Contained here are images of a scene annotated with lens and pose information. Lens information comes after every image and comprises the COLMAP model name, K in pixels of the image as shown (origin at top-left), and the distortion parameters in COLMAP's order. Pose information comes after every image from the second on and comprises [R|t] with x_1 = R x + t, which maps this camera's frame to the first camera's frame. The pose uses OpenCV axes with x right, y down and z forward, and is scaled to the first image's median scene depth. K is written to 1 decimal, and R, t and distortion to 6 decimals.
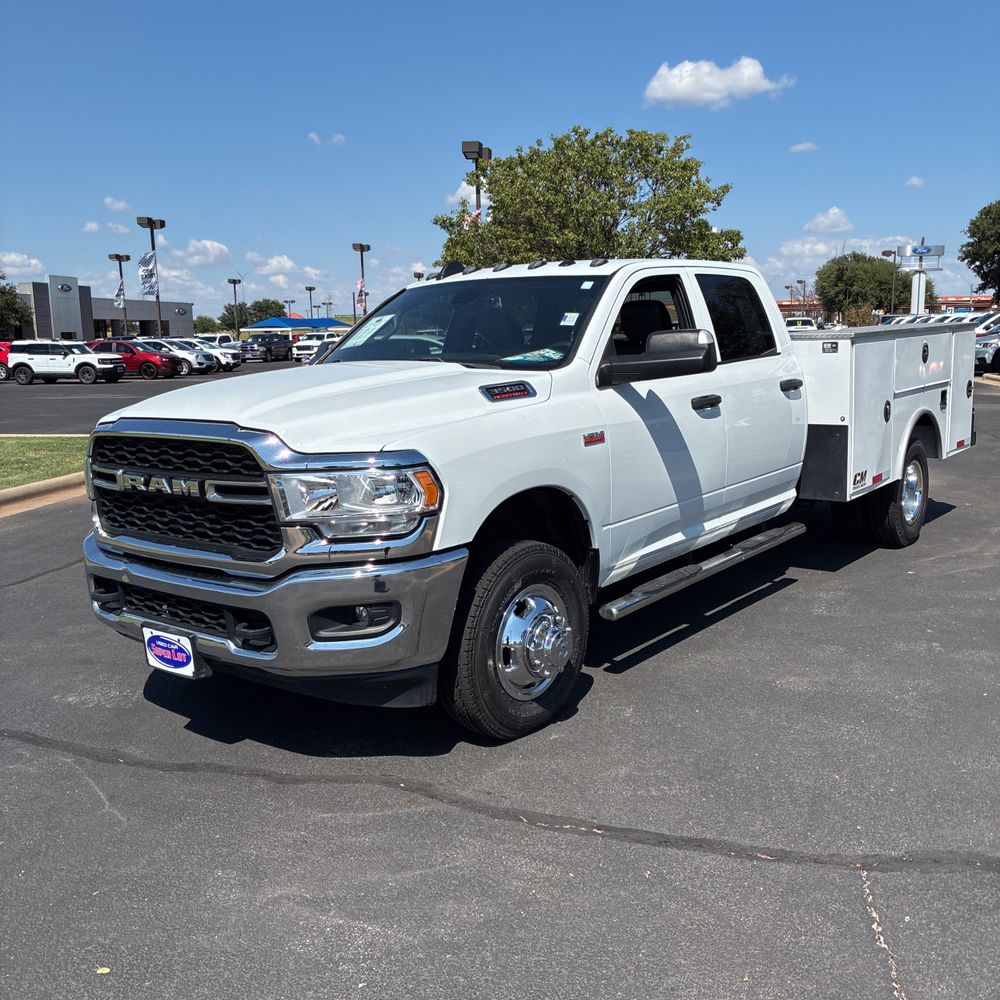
lens RADIAL K [[1012.4, 0, 492.3], [0, 1012.4, 516.7], [0, 0, 1]] dist [0.036917, -0.000528]
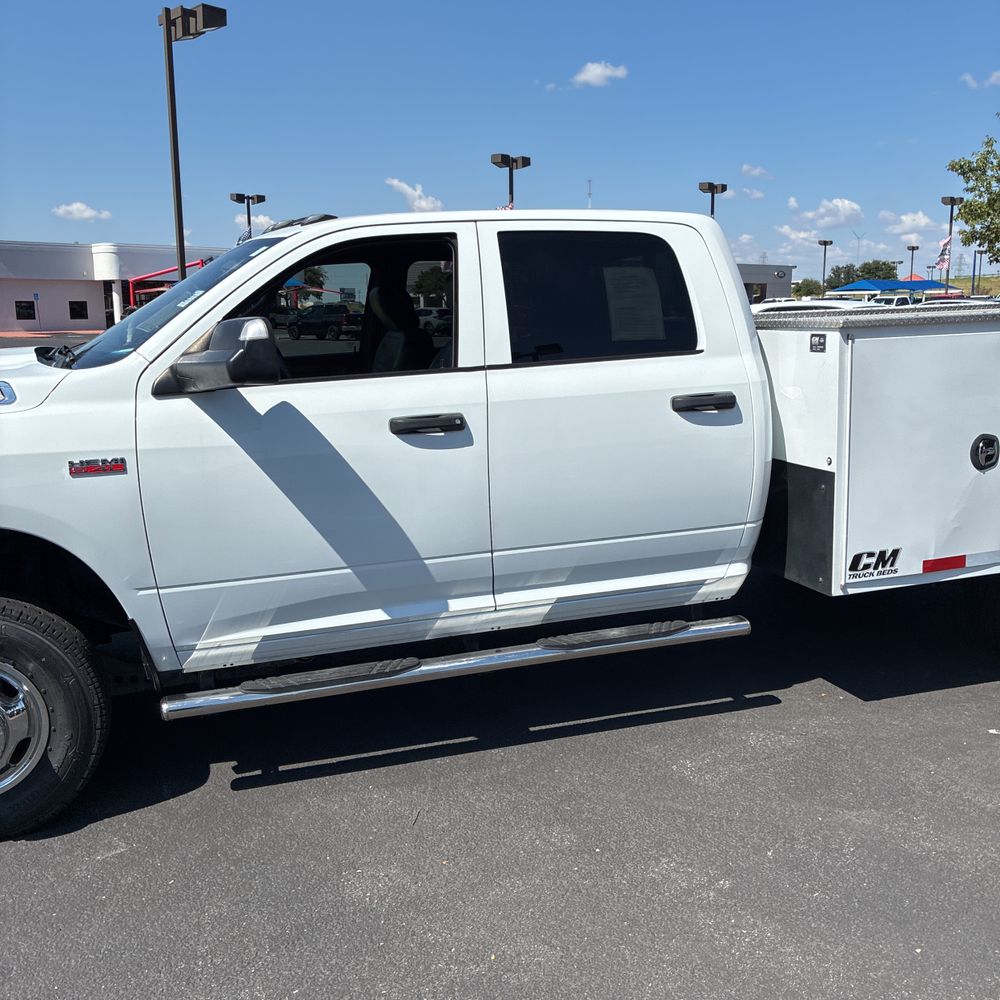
lens RADIAL K [[1018.7, 0, 503.8], [0, 1018.7, 496.0], [0, 0, 1]] dist [0.041539, -0.013078]
pose [[0.839357, 0.109326, -0.532473, 0.594439], [-0.101553, 0.993858, 0.043976, -0.096337], [0.534010, 0.017163, 0.845304, 0.441760]]
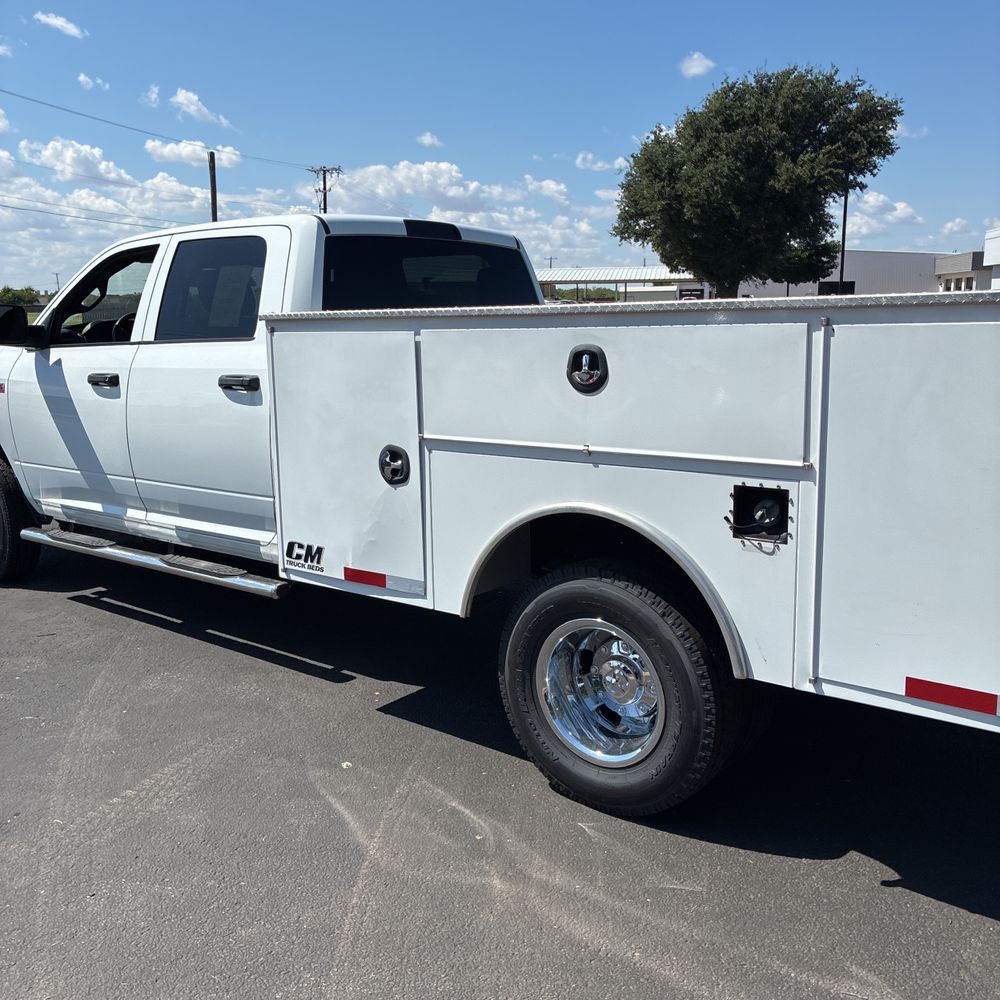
lens RADIAL K [[1008.5, 0, 475.9], [0, 1008.5, 517.5], [0, 0, 1]] dist [0.022071, 0.021392]
pose [[-0.006002, 0.228304, -0.973571, 1.133943], [-0.168314, 0.959468, 0.226034, -0.254946], [0.985715, 0.165223, 0.032668, 1.292546]]
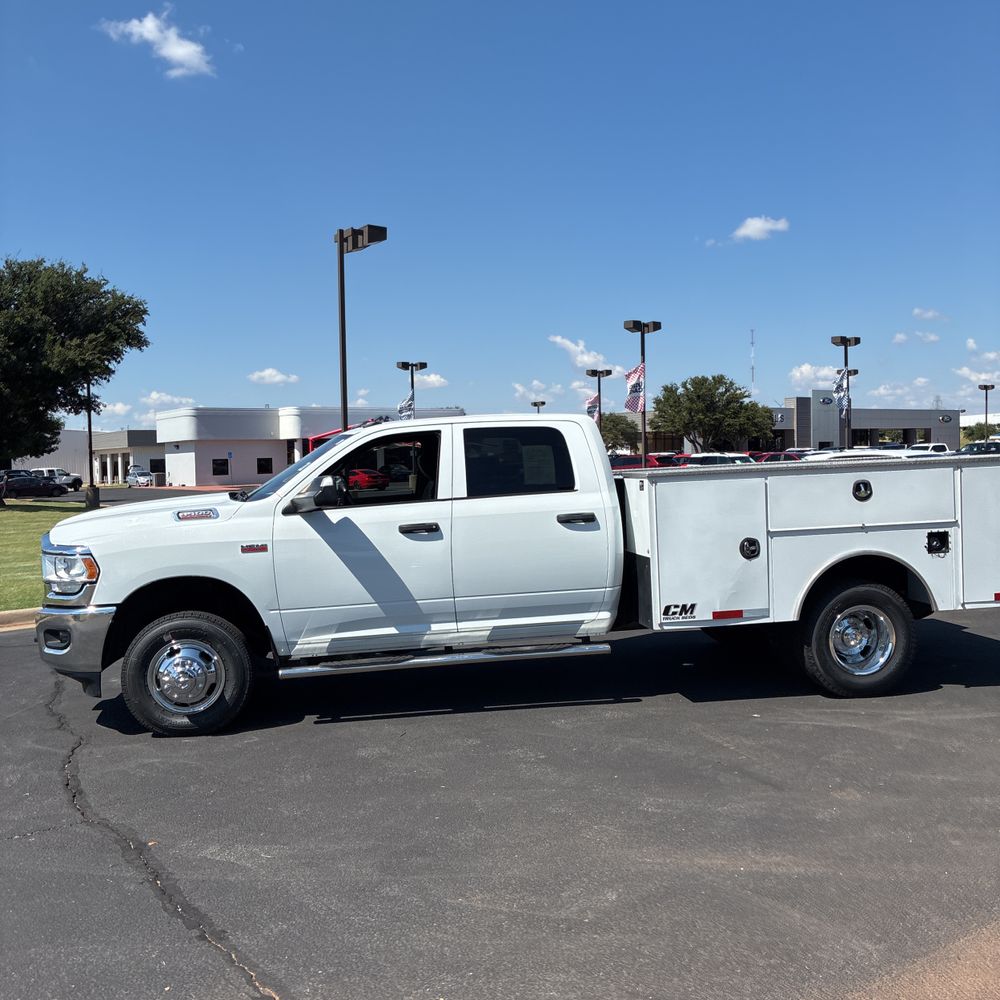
lens RADIAL K [[1020.7, 0, 478.6], [0, 1020.7, 489.4], [0, 0, 1]] dist [0.171870, -0.422457]
pose [[0.726608, 0.020380, -0.686750, 1.116453], [-0.109709, 0.990176, -0.086693, -0.055503], [0.678236, 0.138334, 0.721706, 0.102534]]
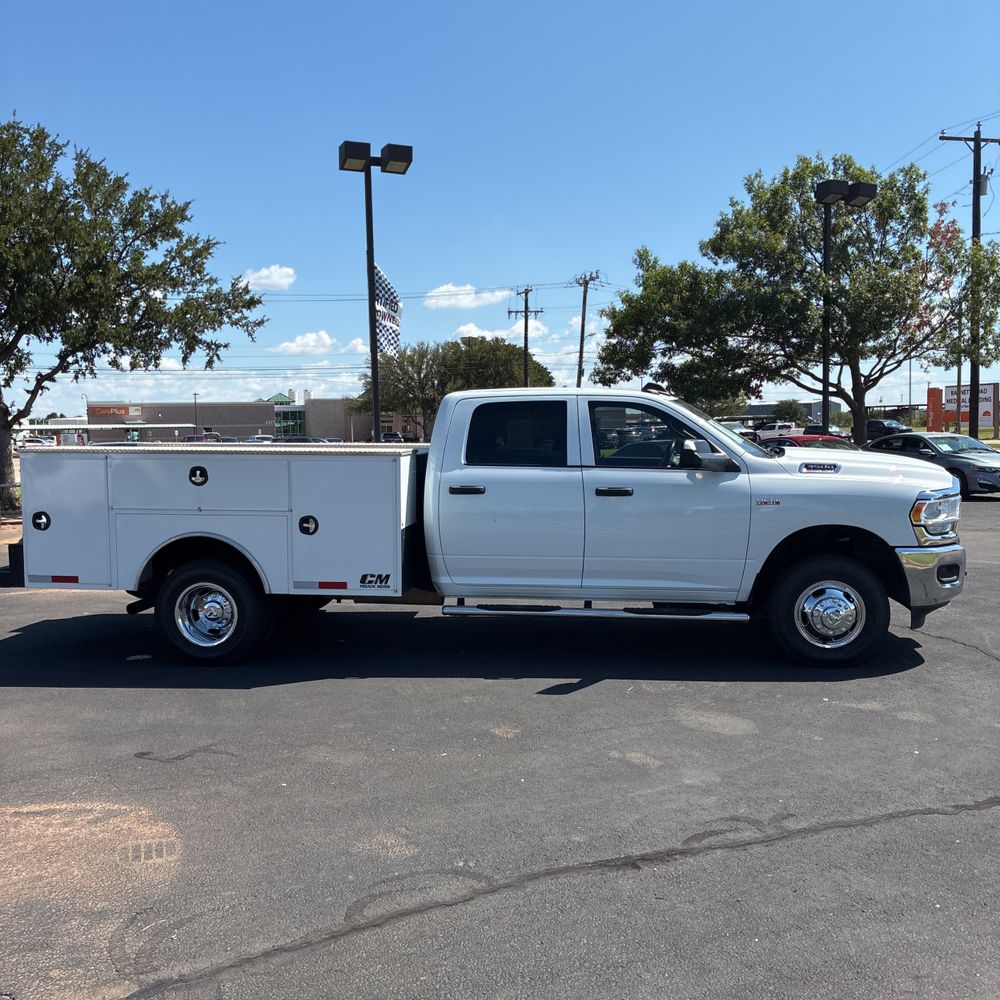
lens RADIAL K [[1027.7, 0, 491.5], [0, 1027.7, 499.1], [0, 0, 1]] dist [0.074578, -0.024900]
pose [[0.531461, 0.081759, -0.843128, 1.655055], [-0.177142, 0.984051, -0.016236, -0.155134], [0.828354, 0.157982, 0.537468, 0.577221]]
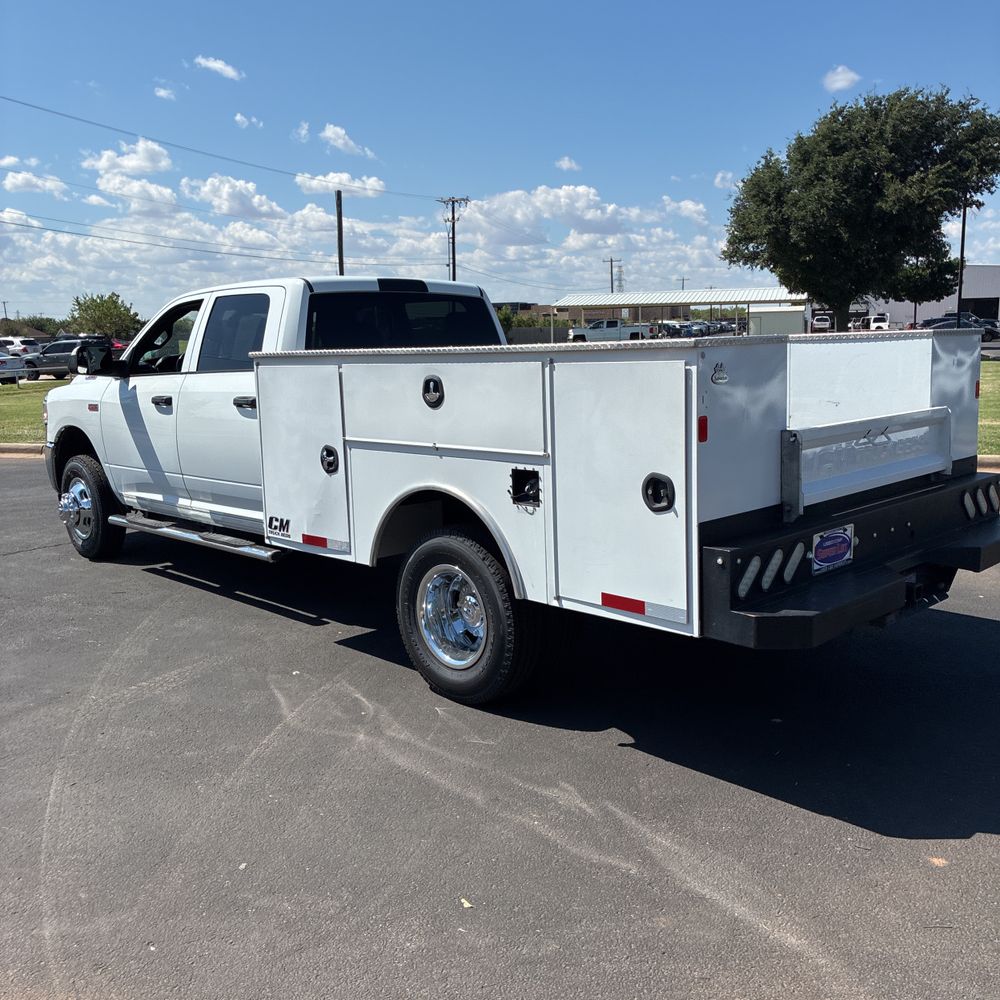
lens RADIAL K [[1012.4, 0, 492.3], [0, 1012.4, 516.7], [0, 0, 1]] dist [0.036917, -0.000528]
pose [[-0.126381, 0.205560, -0.970450, 1.385395], [-0.152148, 0.962702, 0.223733, -0.311551], [0.980244, 0.175927, -0.090392, 1.497304]]
